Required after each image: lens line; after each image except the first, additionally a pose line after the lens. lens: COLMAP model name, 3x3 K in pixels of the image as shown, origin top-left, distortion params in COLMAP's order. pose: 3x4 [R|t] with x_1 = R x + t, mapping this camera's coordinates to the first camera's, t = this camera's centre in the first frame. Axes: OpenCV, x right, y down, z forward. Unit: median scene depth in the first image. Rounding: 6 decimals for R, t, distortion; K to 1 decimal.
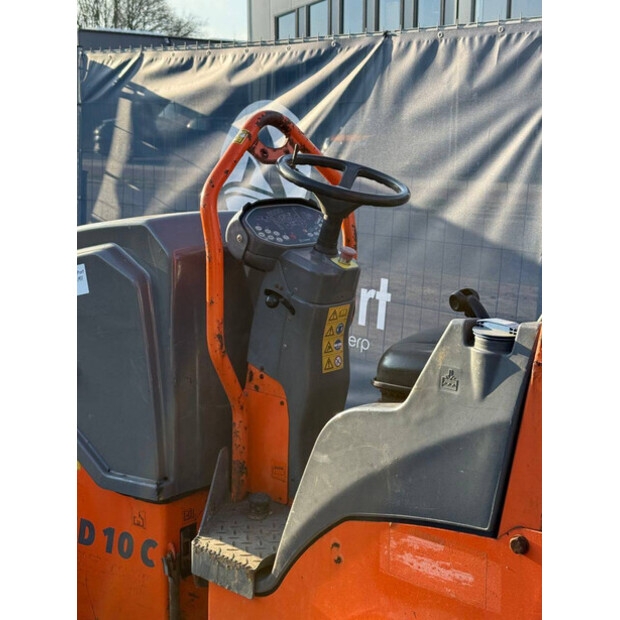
lens RADIAL K [[947.2, 0, 294.5], [0, 947.2, 305.2], [0, 0, 1]] dist [0.151312, 0.000000]
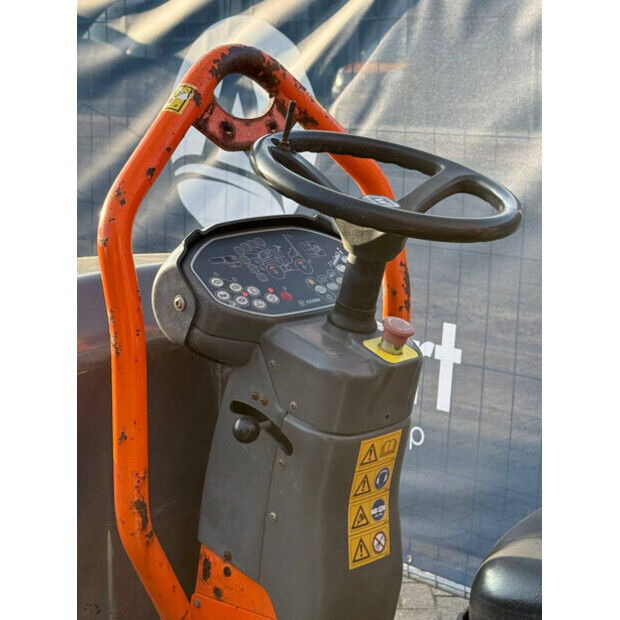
lens RADIAL K [[1484.5, 0, 304.7], [0, 1484.5, 313.0], [0, 0, 1]] dist [0.078639, 0.000000]
pose [[0.999874, -0.012479, 0.009796, 0.000300], [0.012488, 0.999922, -0.000943, -0.063807], [-0.009784, 0.001065, 0.999952, 0.220906]]
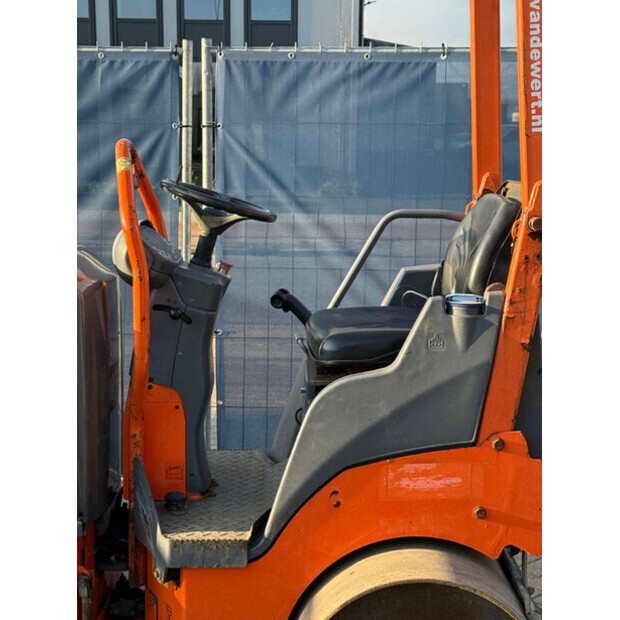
lens RADIAL K [[1103.7, 0, 313.6], [0, 1103.7, 308.9], [0, 0, 1]] dist [0.158275, 0.000000]
pose [[0.744688, -0.099185, 0.660002, -0.748685], [0.117650, 0.992919, 0.016470, -0.011629], [-0.656961, 0.065384, 0.751084, -0.067902]]
